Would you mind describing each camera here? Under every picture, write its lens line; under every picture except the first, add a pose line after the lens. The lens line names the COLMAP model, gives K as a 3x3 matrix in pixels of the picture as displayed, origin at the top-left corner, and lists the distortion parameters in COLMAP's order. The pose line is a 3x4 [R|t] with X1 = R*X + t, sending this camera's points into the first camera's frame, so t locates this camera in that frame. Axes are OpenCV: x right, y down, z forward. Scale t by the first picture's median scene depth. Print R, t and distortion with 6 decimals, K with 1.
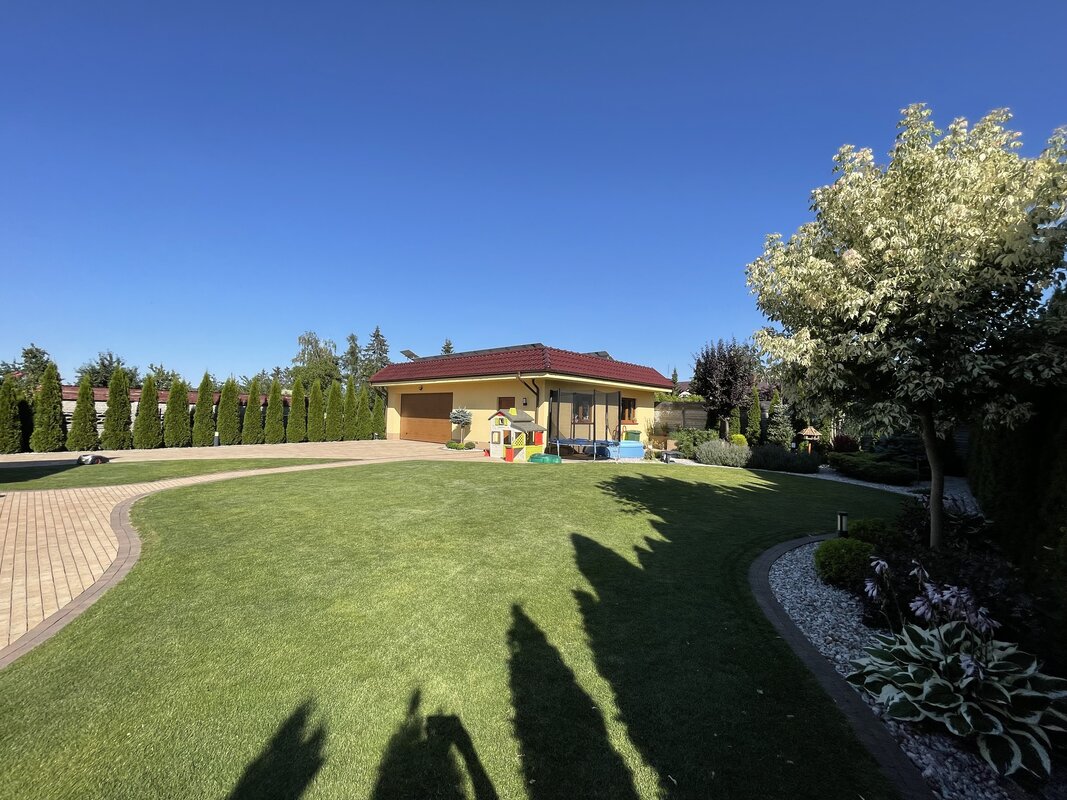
lens RADIAL K [[434.3, 0, 520.8], [0, 434.3, 413.6], [0, 0, 1]] dist [-0.000839, 0.000014]
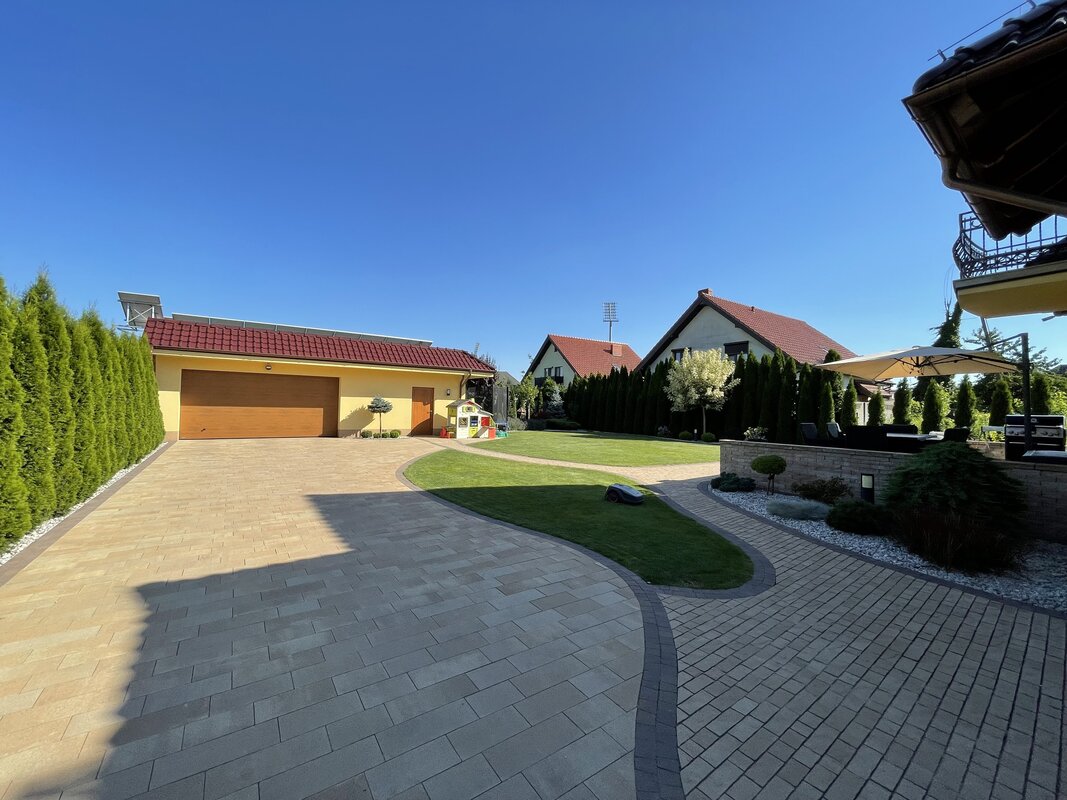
lens RADIAL K [[427.9, 0, 528.0], [0, 427.9, 399.8], [0, 0, 1]] dist [-0.003873, -0.000240]
pose [[0.210562, -0.006169, 0.977561, -1.080663], [-0.017429, 0.999797, 0.010063, -0.022009], [-0.977425, -0.019156, 0.210412, 0.501518]]
